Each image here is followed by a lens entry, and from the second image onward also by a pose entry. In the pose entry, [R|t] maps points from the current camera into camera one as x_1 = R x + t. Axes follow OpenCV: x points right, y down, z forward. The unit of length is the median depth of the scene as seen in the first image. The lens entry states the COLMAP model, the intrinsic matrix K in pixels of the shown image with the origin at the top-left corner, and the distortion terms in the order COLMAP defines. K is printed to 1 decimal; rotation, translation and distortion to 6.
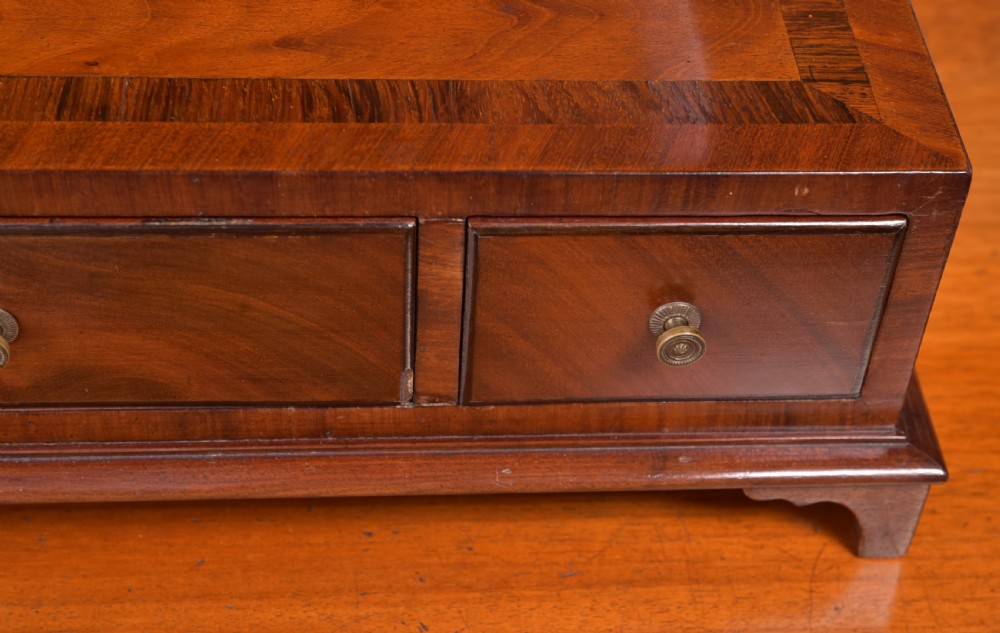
lens RADIAL K [[1762.0, 0, 502.4], [0, 1762.0, 317.5], [0, 0, 1]] dist [0.066482, 0.206901]
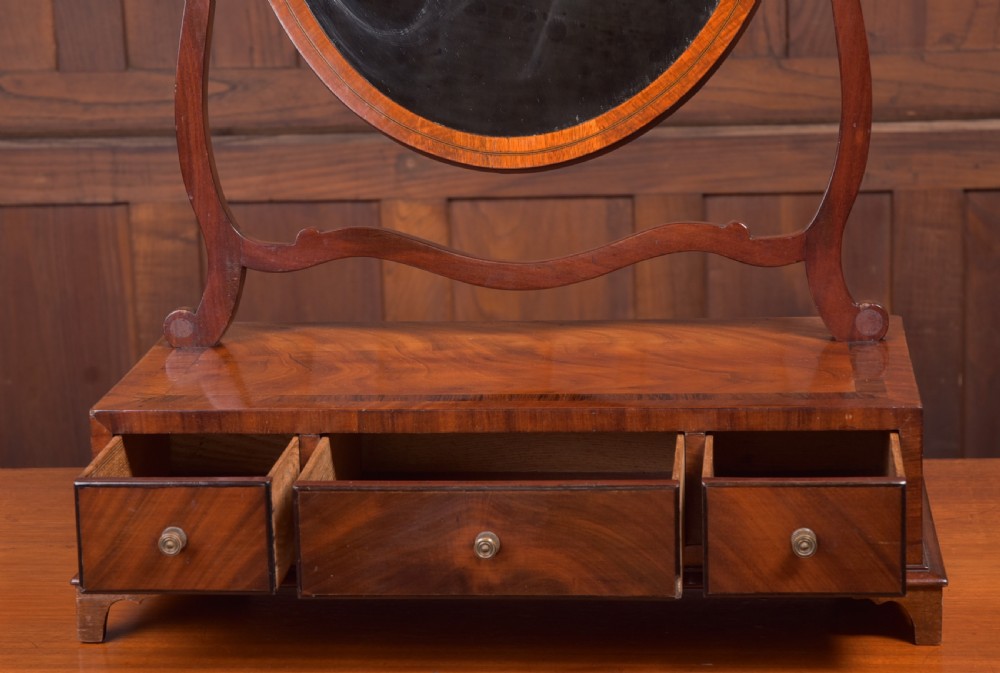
lens RADIAL K [[2679.2, 0, 495.1], [0, 2679.2, 405.0], [0, 0, 1]] dist [0.147126, 0.732311]
pose [[0.984083, -0.044772, -0.171978, 0.312844], [-0.052457, 0.851436, -0.521828, 1.749046], [0.169792, 0.522543, 0.835535, -2.008085]]
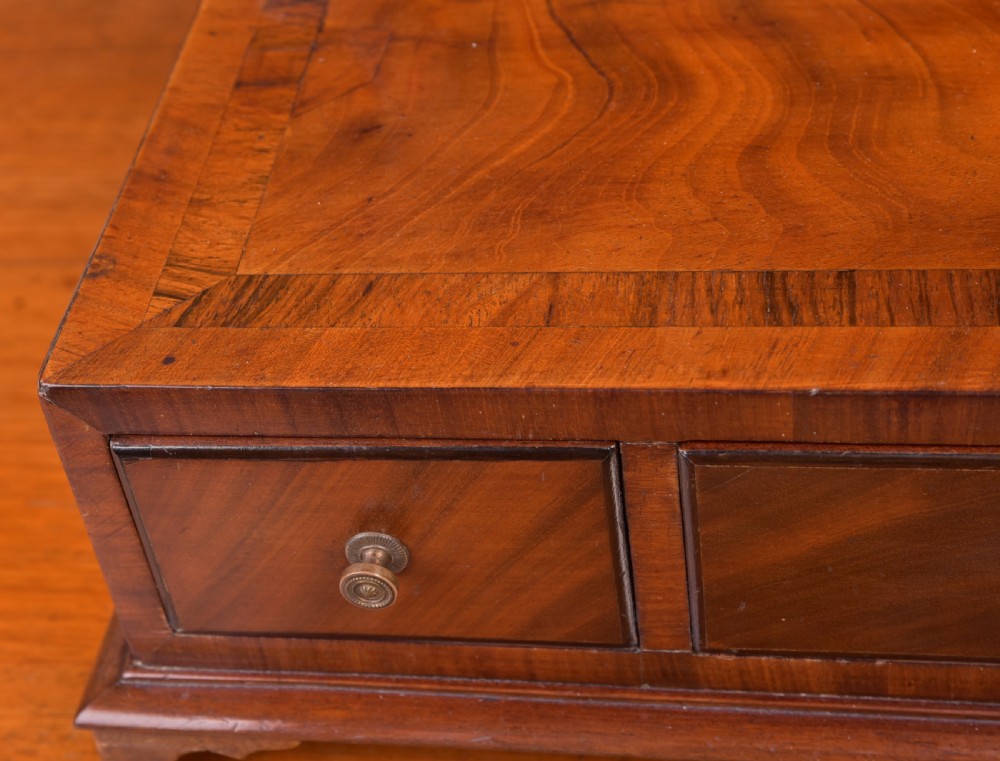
lens RADIAL K [[1878.0, 0, 379.9], [0, 1878.0, 322.1], [0, 0, 1]] dist [0.016220, 0.137748]
pose [[0.948508, 0.001963, -0.316746, -0.382690], [-0.017006, 0.998854, -0.044735, -0.065121], [0.316295, 0.047819, 0.947455, 0.069479]]
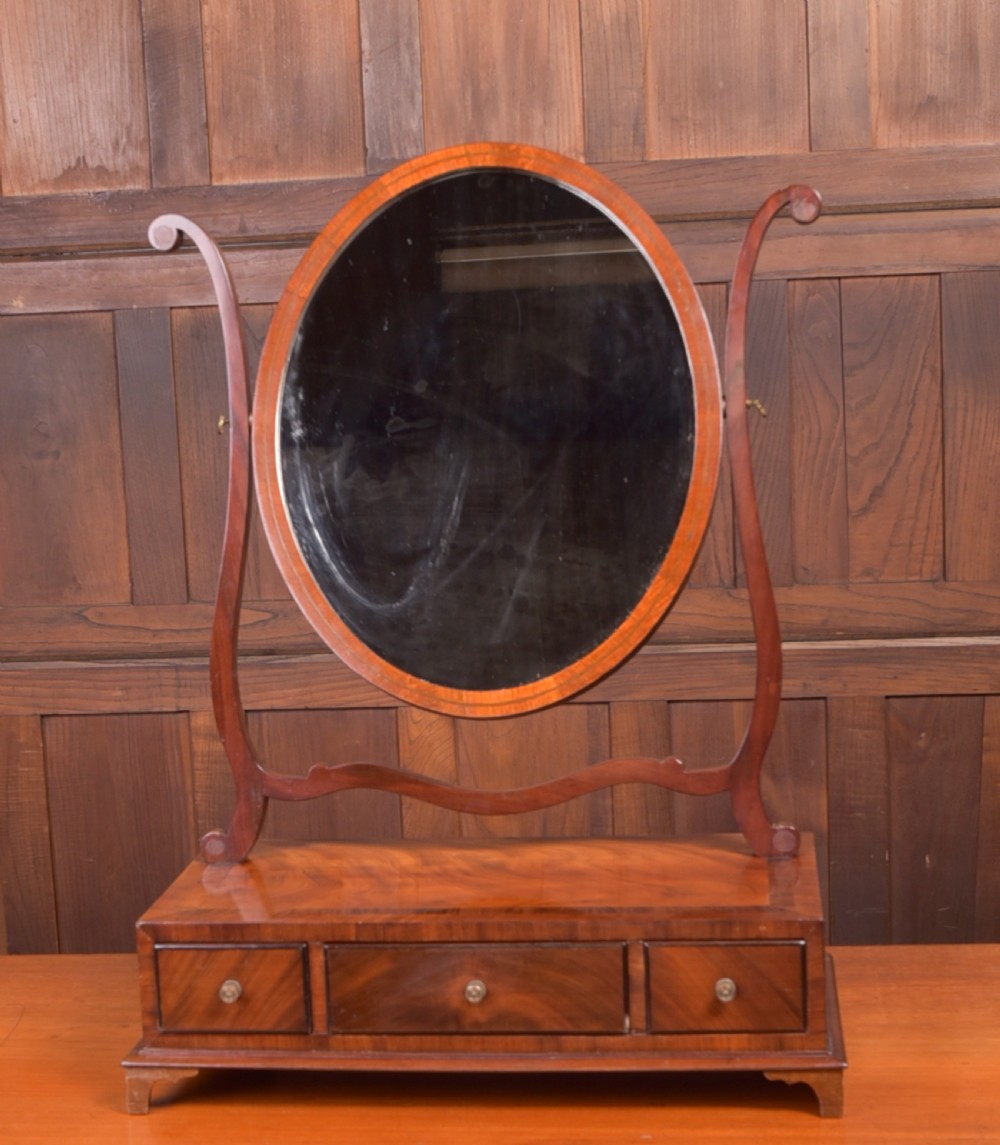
lens RADIAL K [[2288.6, 0, 419.5], [0, 2288.6, 642.1], [0, 0, 1]] dist [-0.071917, 0.157973]
pose [[0.975094, -0.067480, -0.211276, 0.423632], [-0.071883, 0.805021, -0.588876, 1.694342], [0.209819, 0.589396, 0.780121, -2.158928]]
